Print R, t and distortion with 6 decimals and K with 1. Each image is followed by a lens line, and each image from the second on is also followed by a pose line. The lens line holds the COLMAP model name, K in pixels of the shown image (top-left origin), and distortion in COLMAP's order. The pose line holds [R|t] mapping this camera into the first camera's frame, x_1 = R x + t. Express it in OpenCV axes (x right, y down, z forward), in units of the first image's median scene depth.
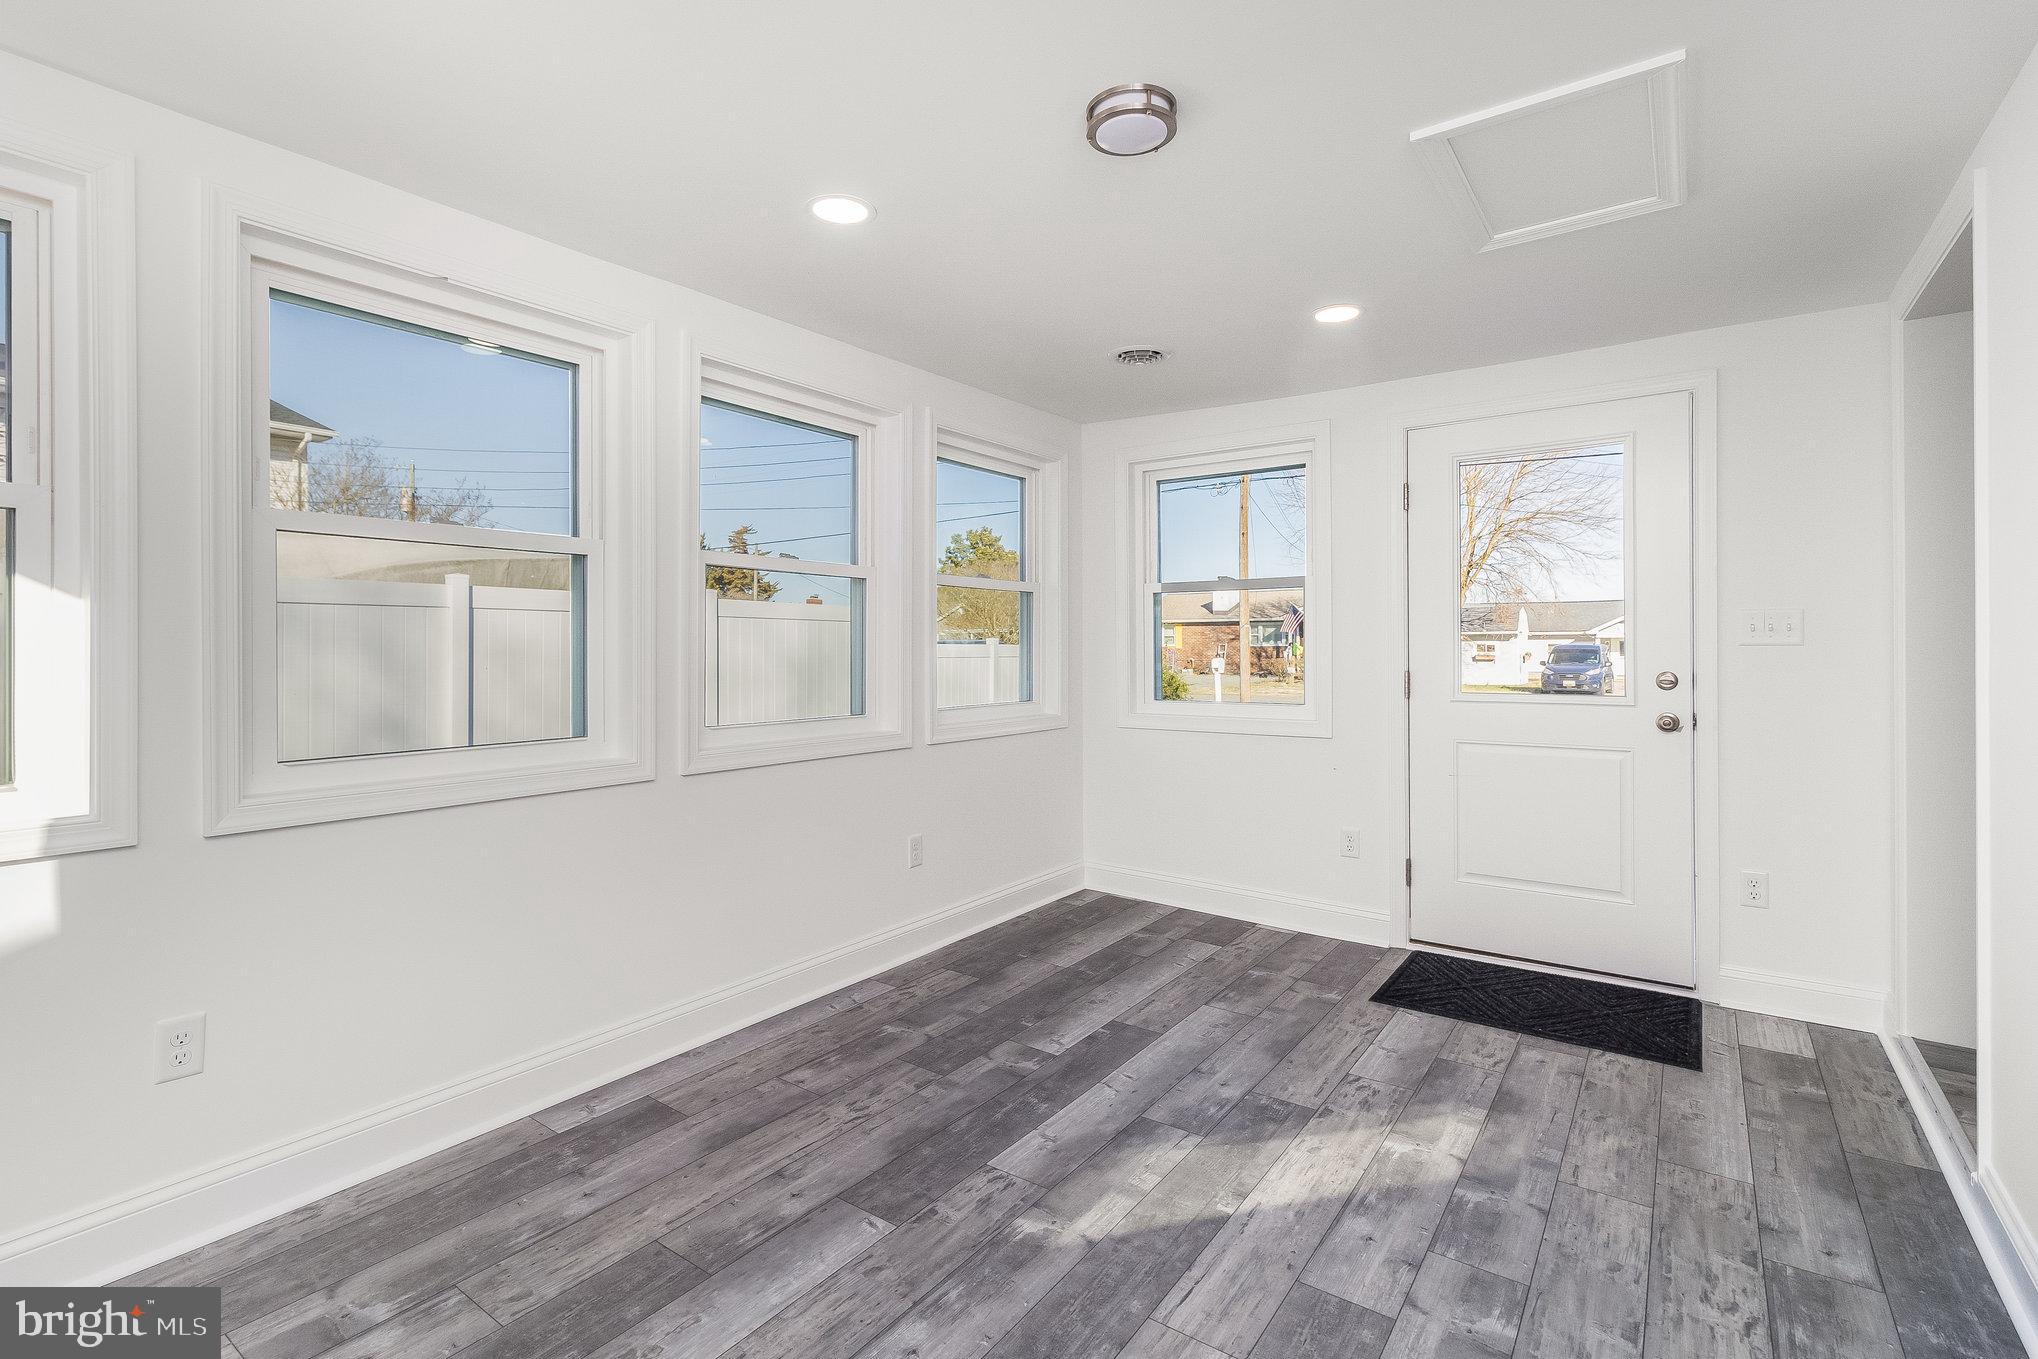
lens RADIAL K [[965.8, 0, 999.4], [0, 965.8, 676.0], [0, 0, 1]] dist [-0.003177, 0.001531]
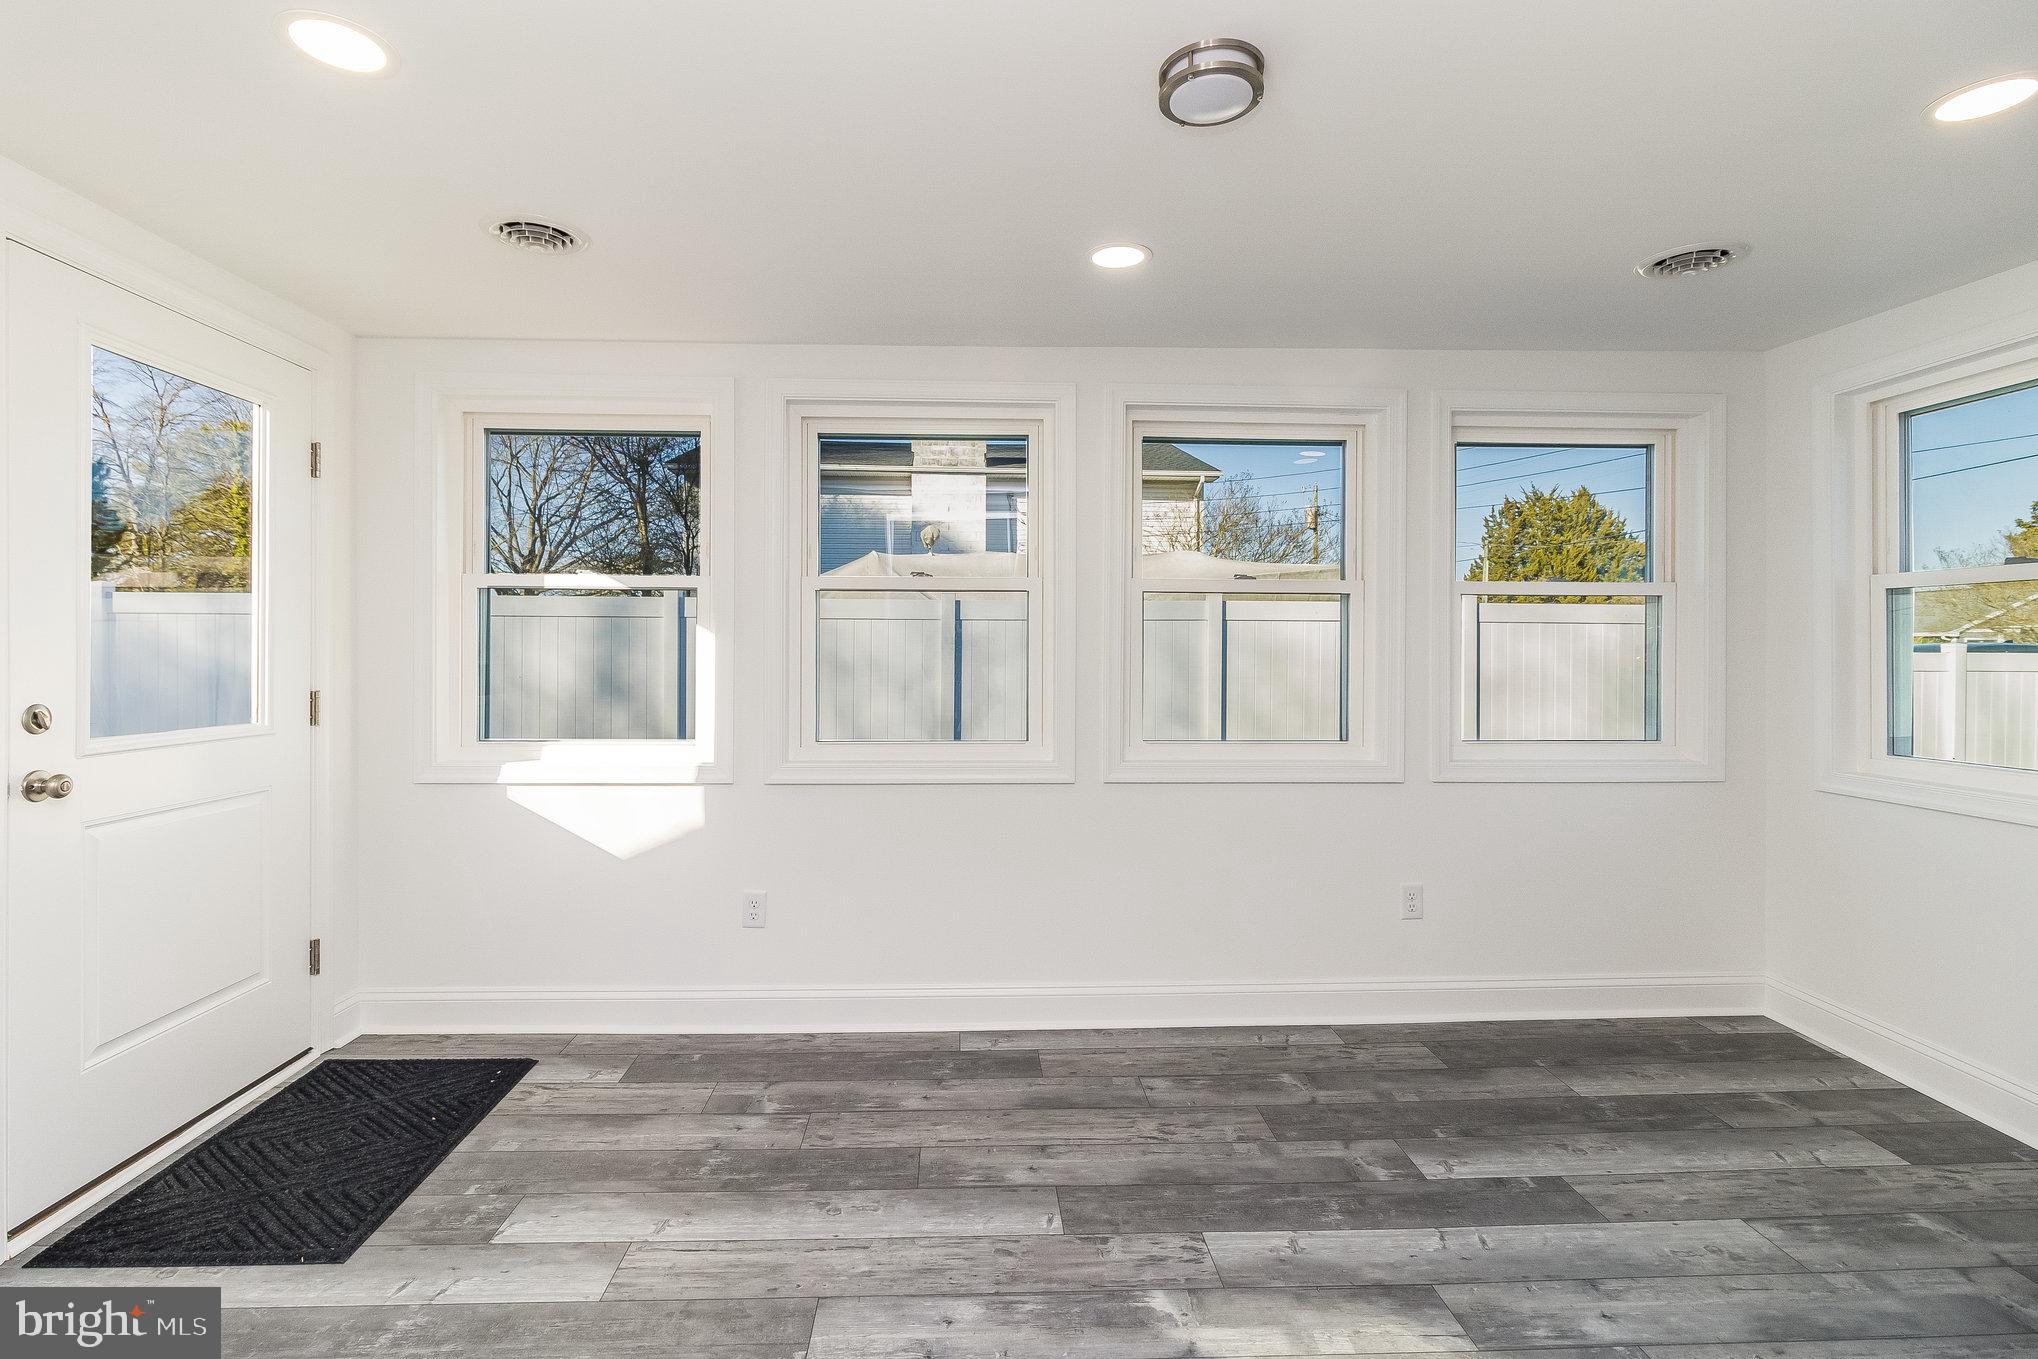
lens RADIAL K [[965.8, 0, 1007.9], [0, 965.8, 674.1], [0, 0, 1]] dist [-0.003177, 0.001531]
pose [[0.612450, 0.026008, -0.790082, 0.508644], [-0.026848, 0.999566, 0.012092, -0.034894], [0.790054, 0.013807, 0.612882, 0.232227]]
